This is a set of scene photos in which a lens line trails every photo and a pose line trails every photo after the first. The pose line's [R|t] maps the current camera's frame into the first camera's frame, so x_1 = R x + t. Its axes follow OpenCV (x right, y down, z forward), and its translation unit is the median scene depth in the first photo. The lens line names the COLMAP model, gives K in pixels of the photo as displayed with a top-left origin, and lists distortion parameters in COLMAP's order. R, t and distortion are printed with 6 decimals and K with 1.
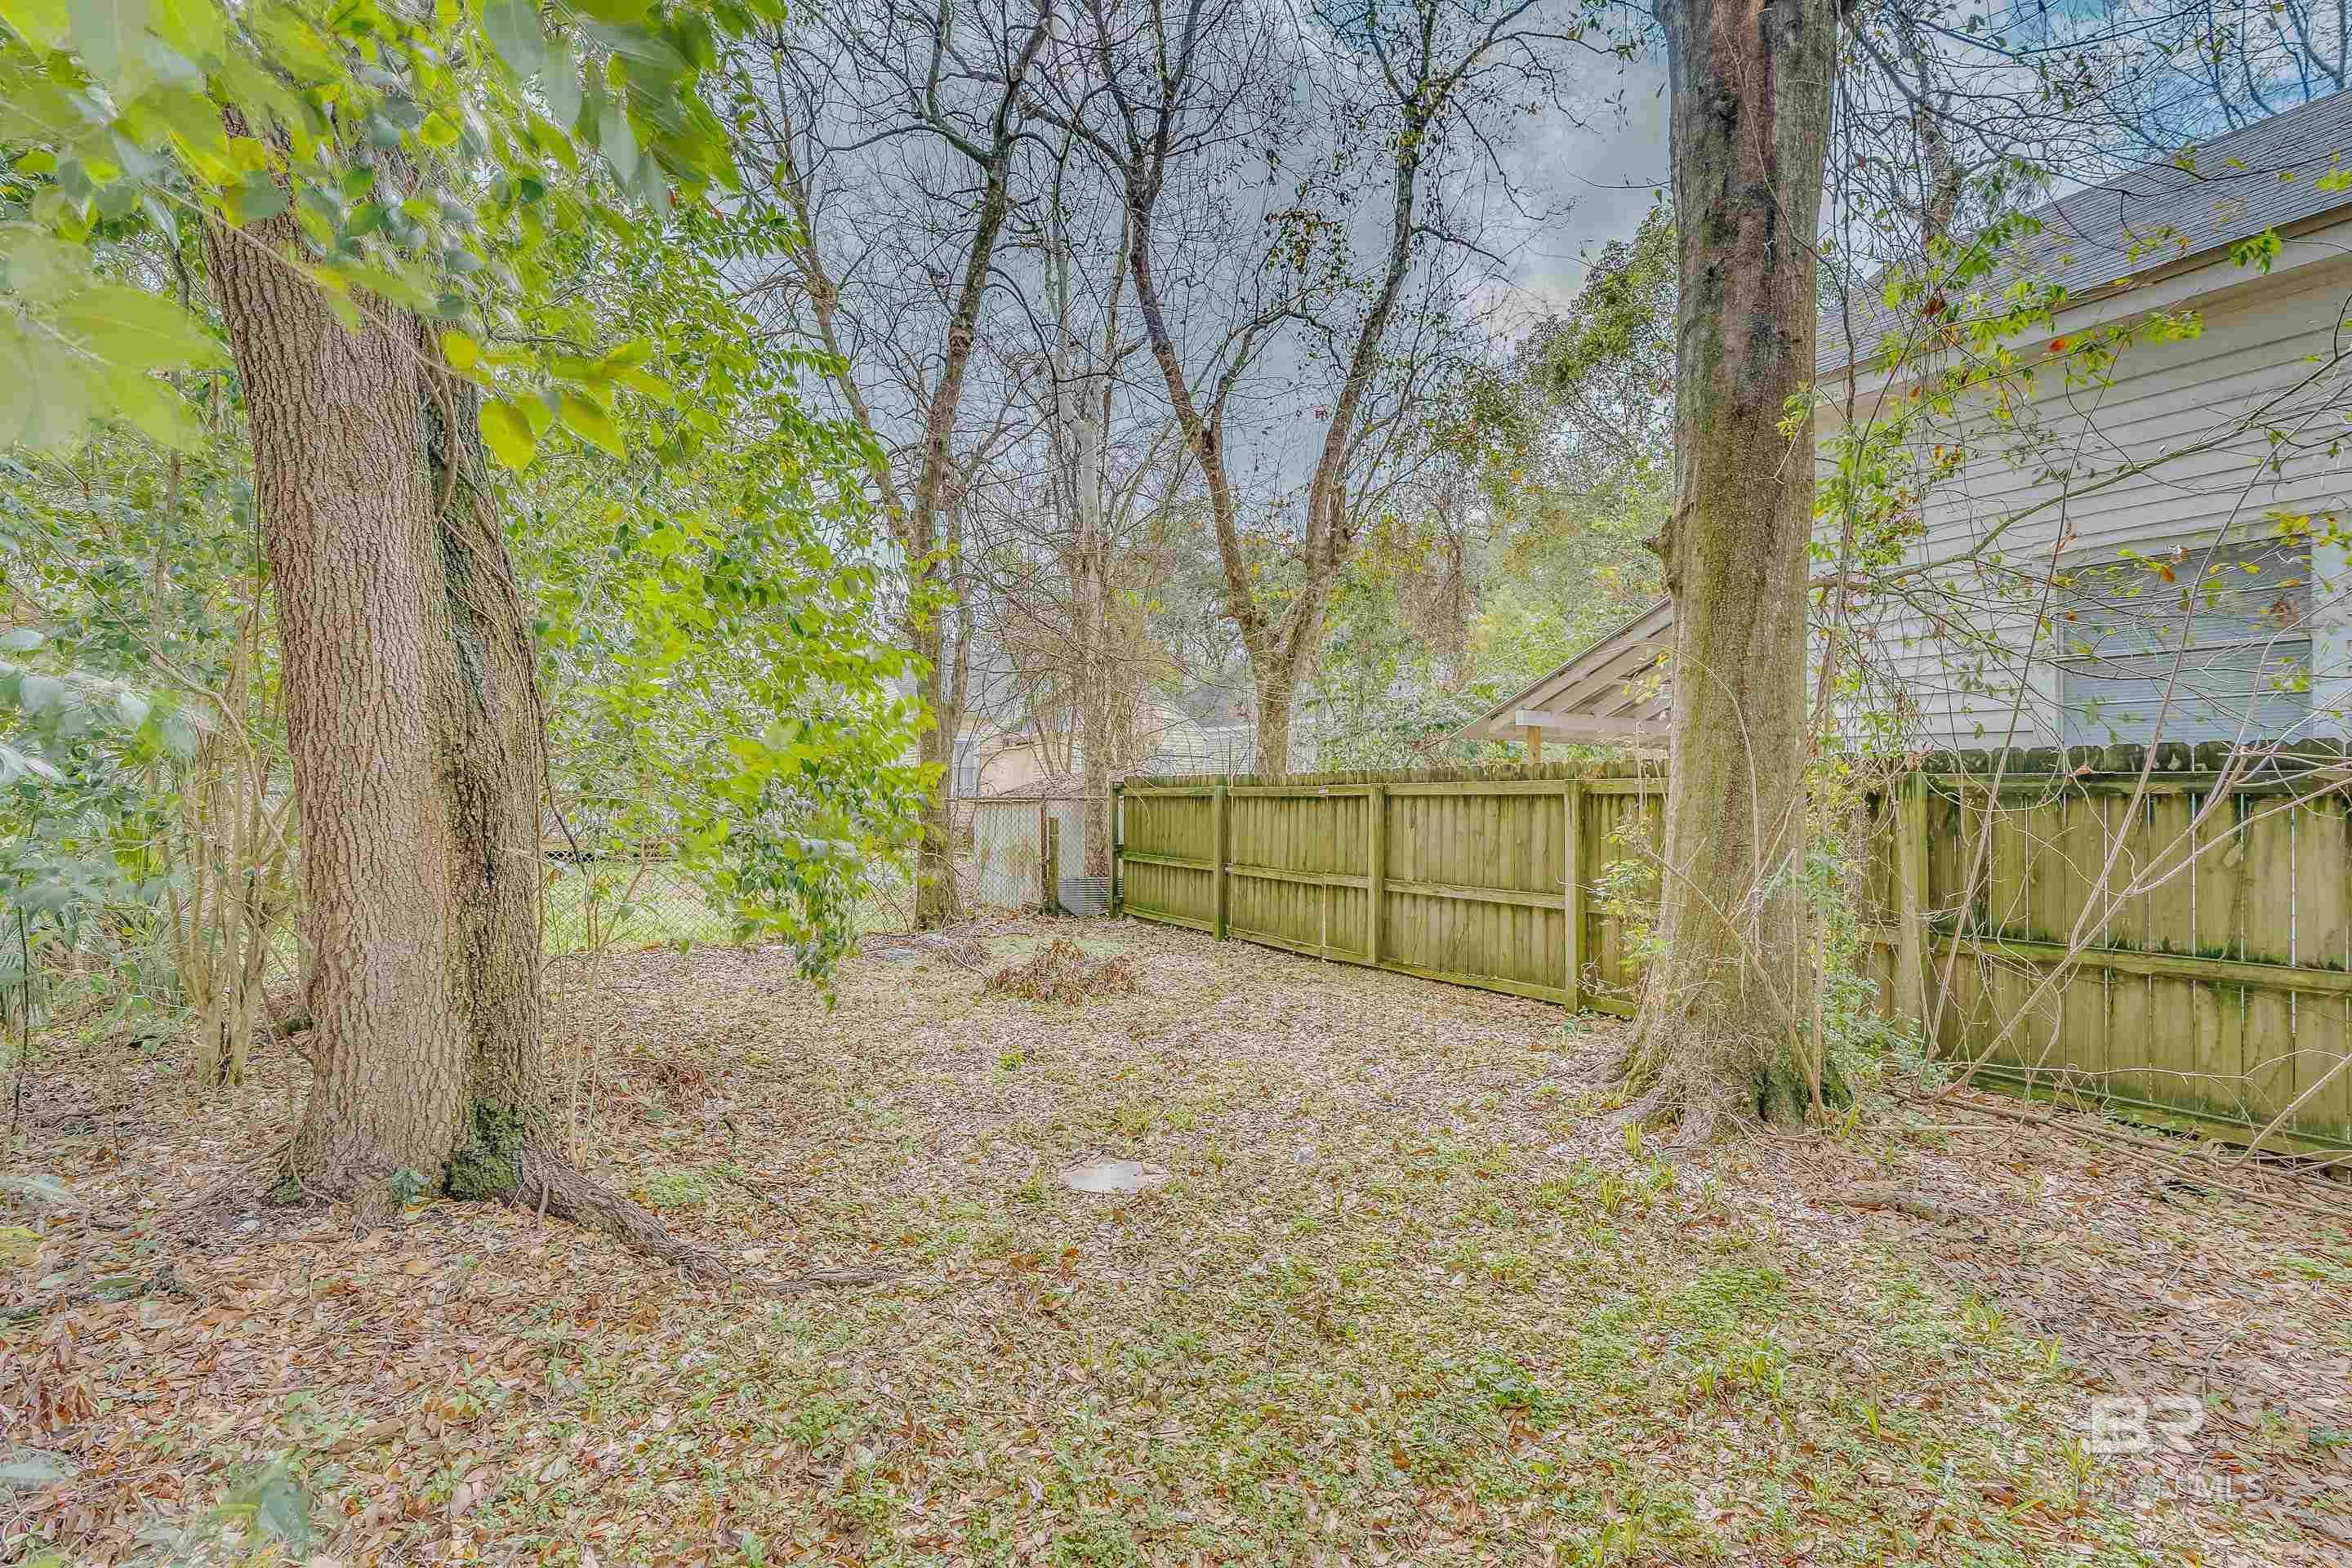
lens RADIAL K [[1050.0, 0, 1181.8], [0, 1050.0, 790.0], [0, 0, 1]] dist [-0.000582, 0.000174]
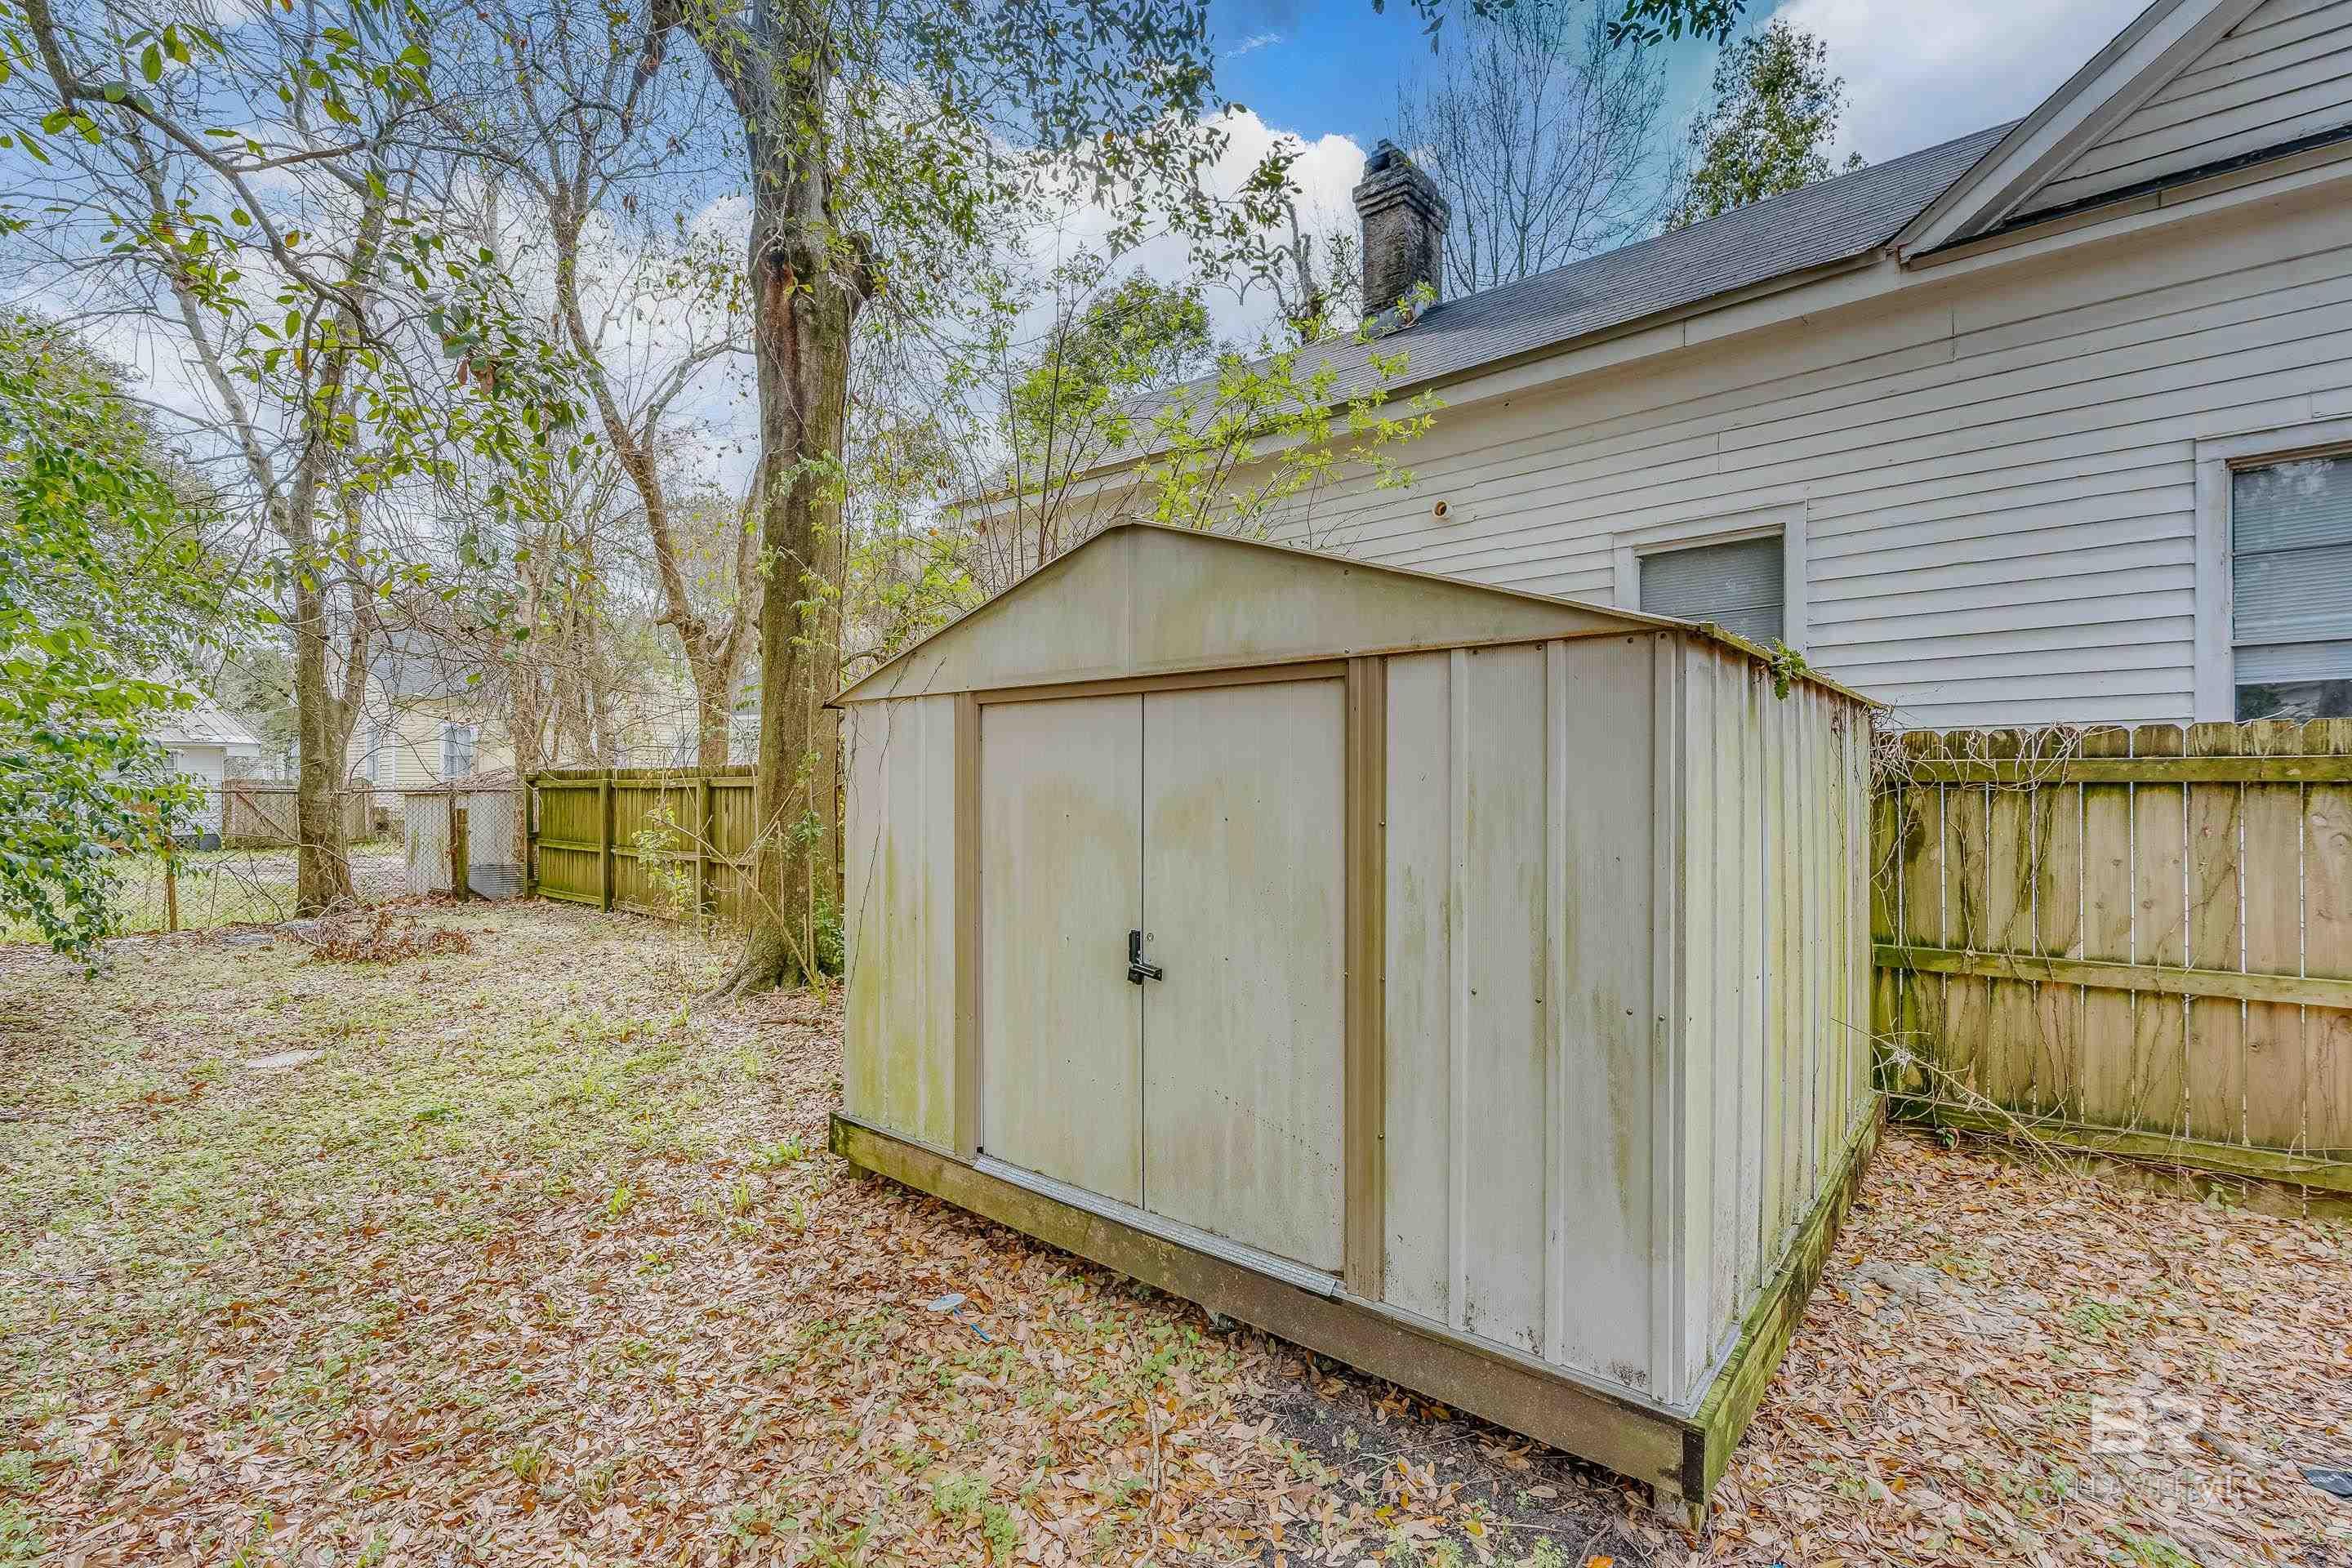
lens RADIAL K [[1051.4, 0, 1176.0], [0, 1051.4, 784.0], [0, 0, 1]] dist [-0.003082, -0.000224]
pose [[0.941213, -0.007047, 0.337739, 0.221437], [0.003991, 0.999945, 0.009741, -0.006354], [-0.337789, -0.007821, 0.941189, -0.281385]]
